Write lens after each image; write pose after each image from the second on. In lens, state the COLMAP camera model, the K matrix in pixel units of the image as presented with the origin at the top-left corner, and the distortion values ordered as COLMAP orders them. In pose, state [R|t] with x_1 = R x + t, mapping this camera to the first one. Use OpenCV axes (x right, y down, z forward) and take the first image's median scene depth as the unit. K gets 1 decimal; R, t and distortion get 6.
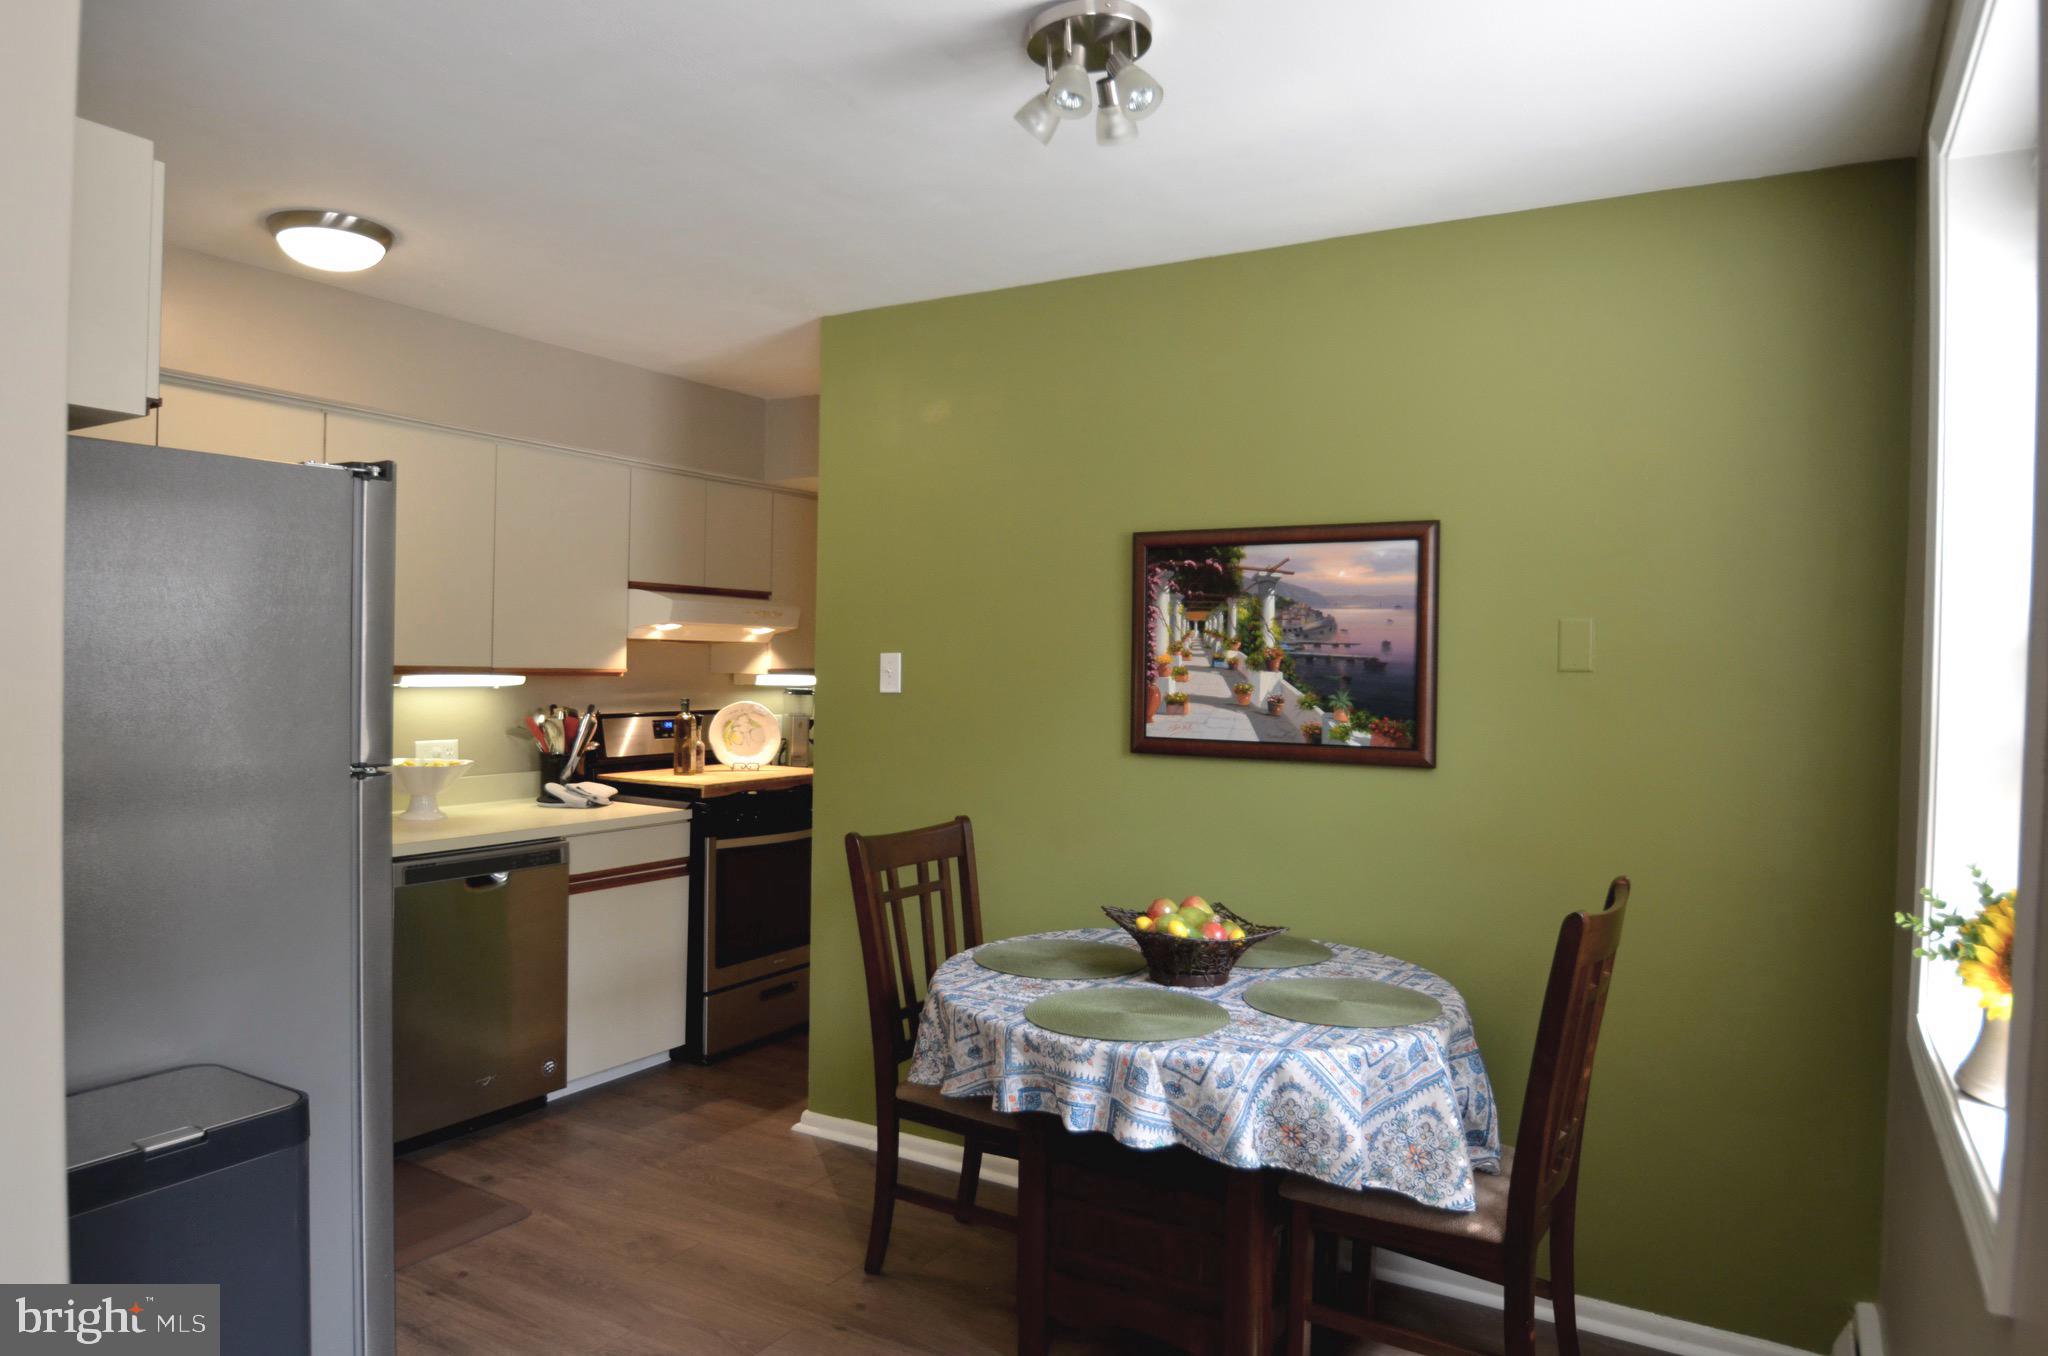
lens RADIAL K [[1326.9, 0, 1015.7], [0, 1326.9, 679.0], [0, 0, 1]] dist [-0.037924, 0.000820]
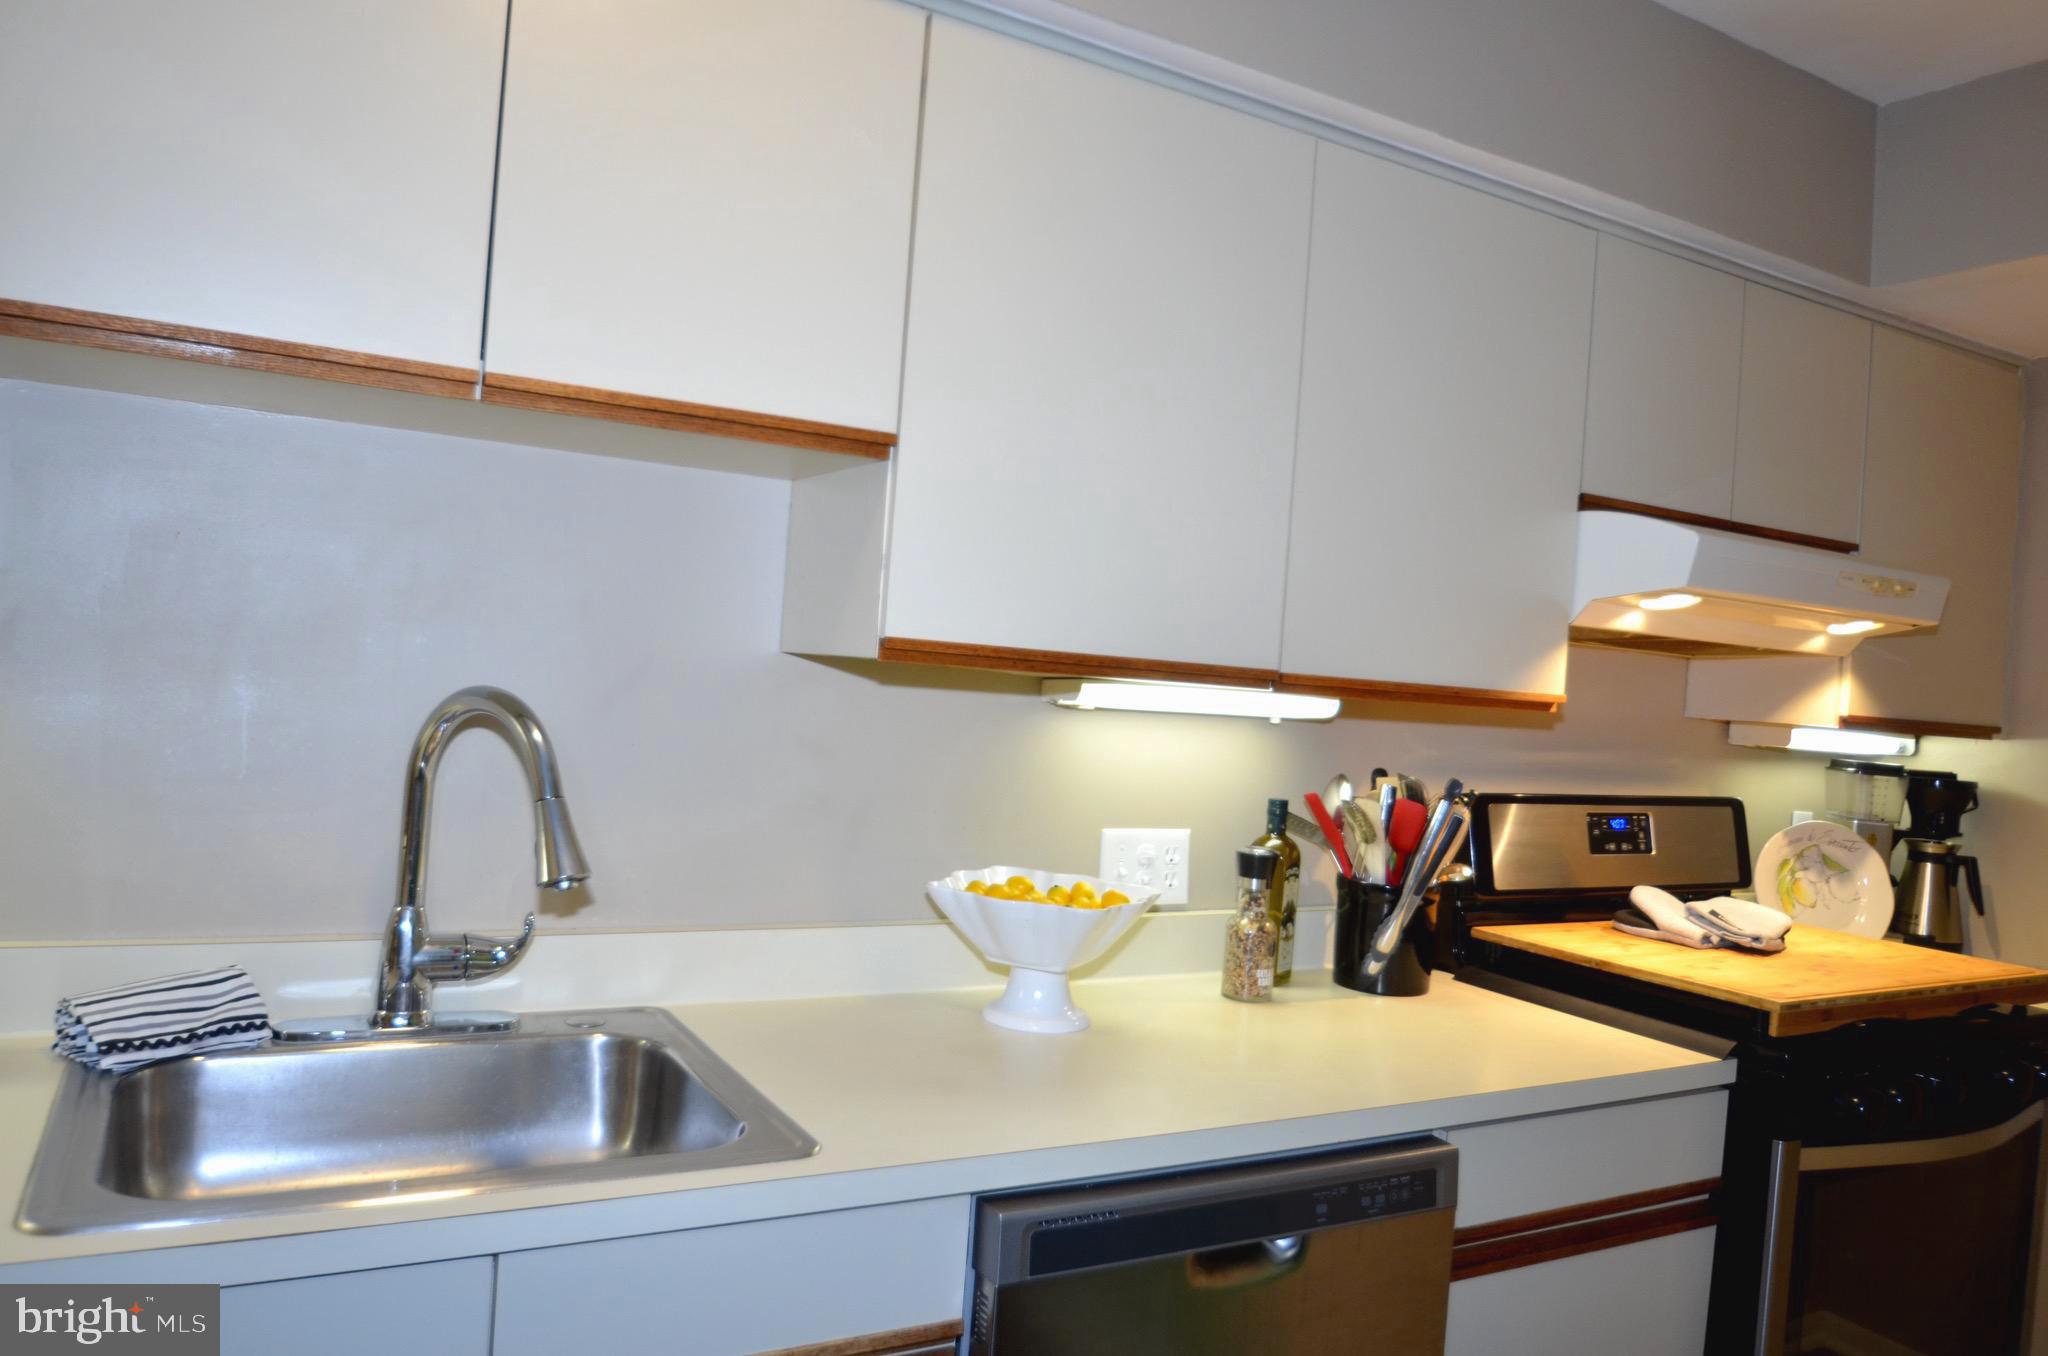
lens RADIAL K [[1369.9, 0, 977.1], [0, 1369.9, 693.7], [0, 0, 1]] dist [-0.046075, 0.006410]
pose [[0.856536, 0.046154, -0.514020, -0.246910], [-0.057387, 0.998334, -0.005987, 0.005746], [0.512888, 0.034627, 0.857757, 0.558361]]
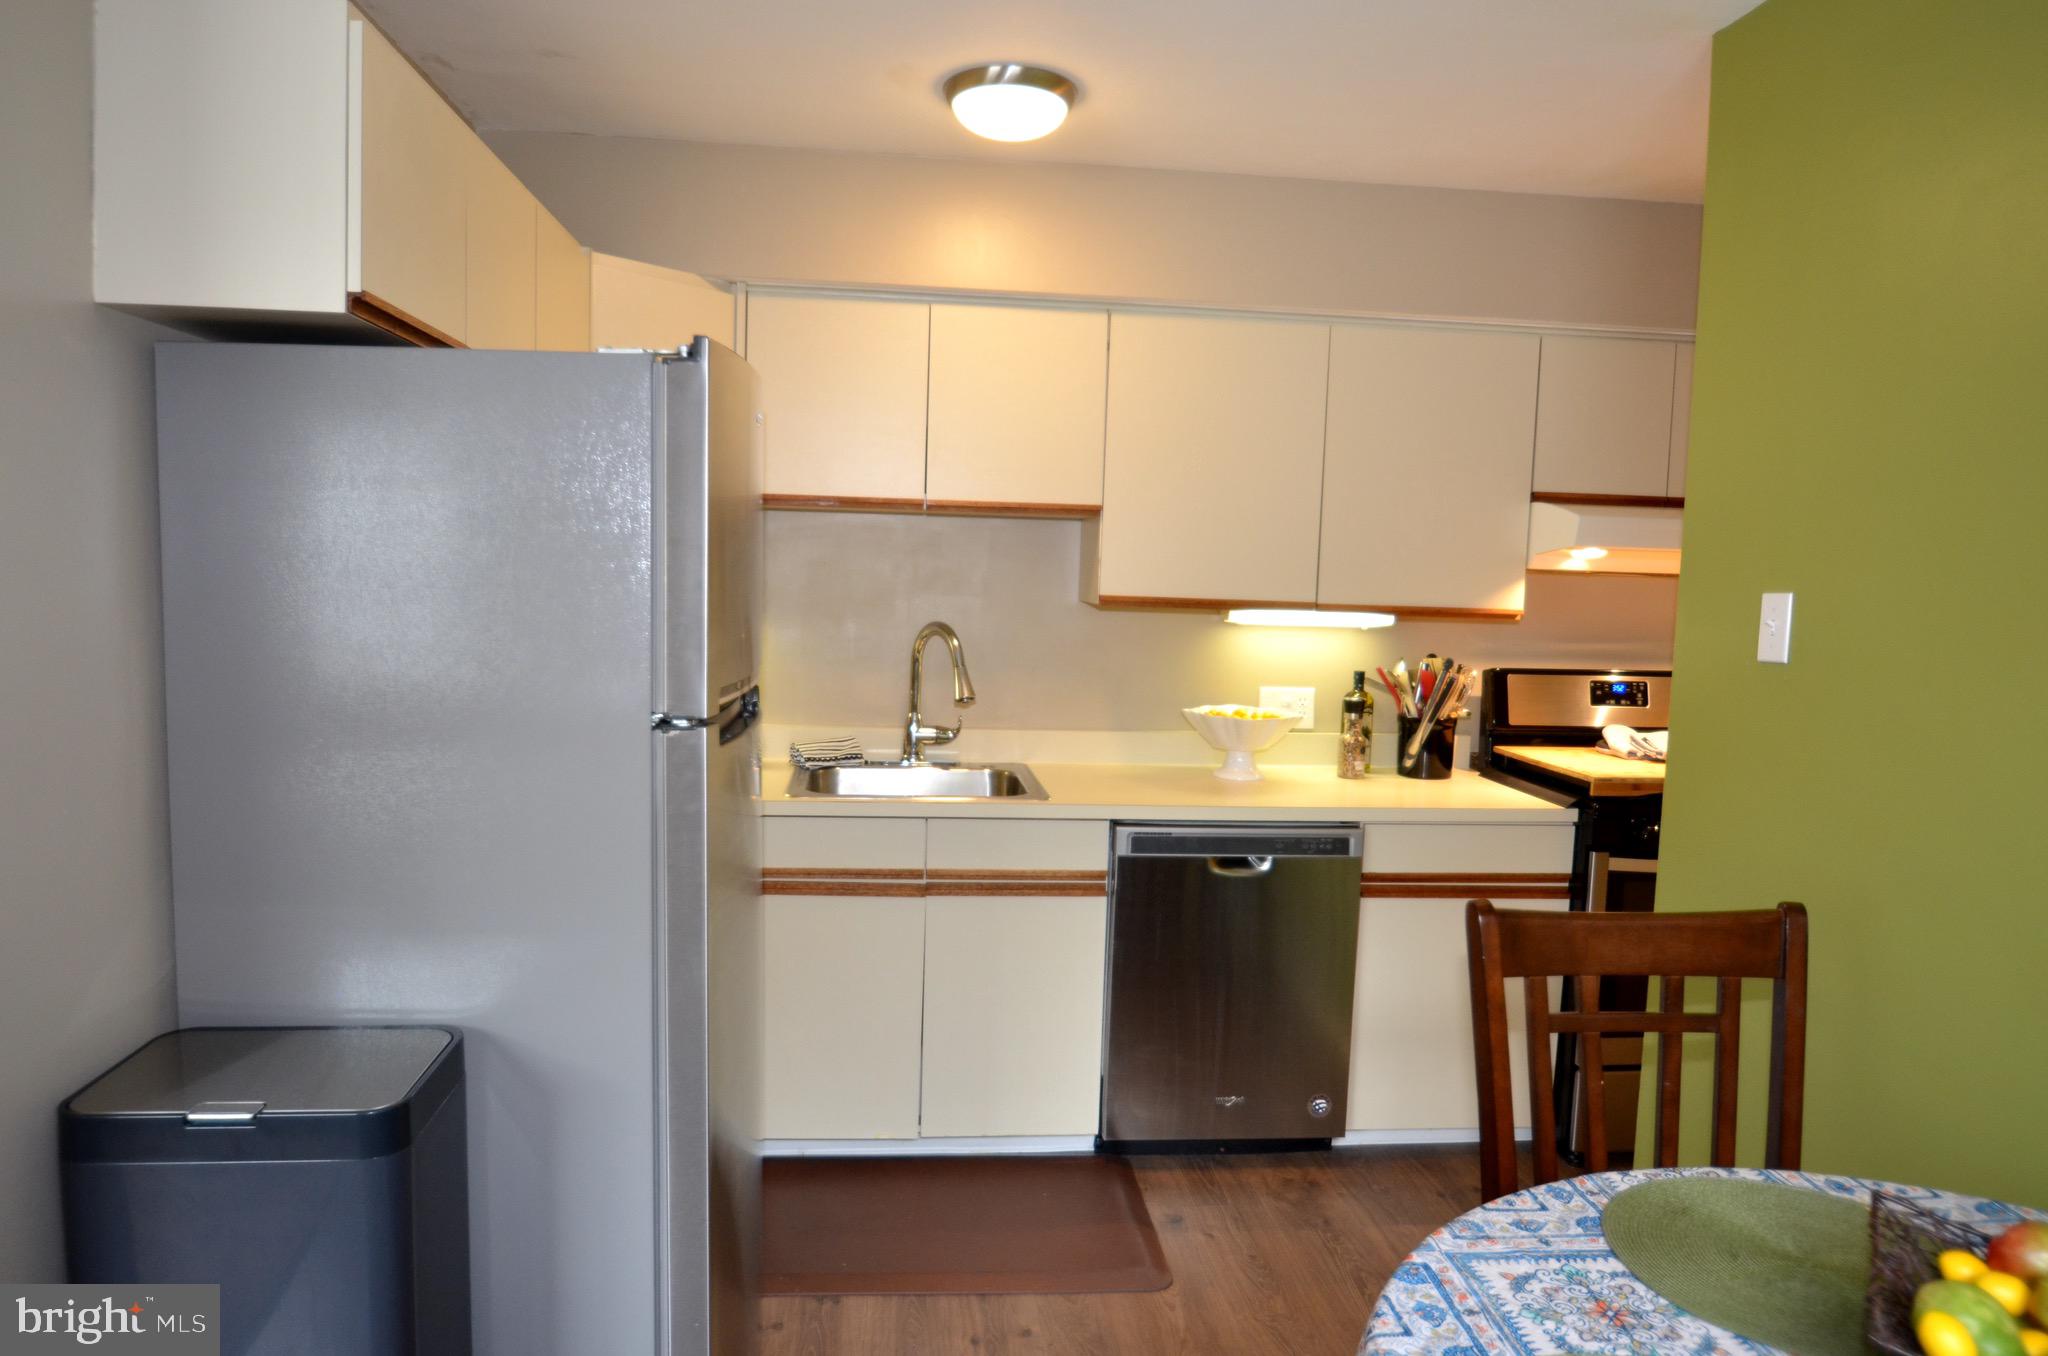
lens RADIAL K [[1326.9, 0, 1031.6], [0, 1326.9, 685.2], [0, 0, 1]] dist [-0.037924, 0.000820]
pose [[0.592382, 0.070438, -0.802572, 0.152229], [-0.027790, 0.997364, 0.067022, -0.007818], [0.805178, -0.017399, 0.592778, 0.355690]]
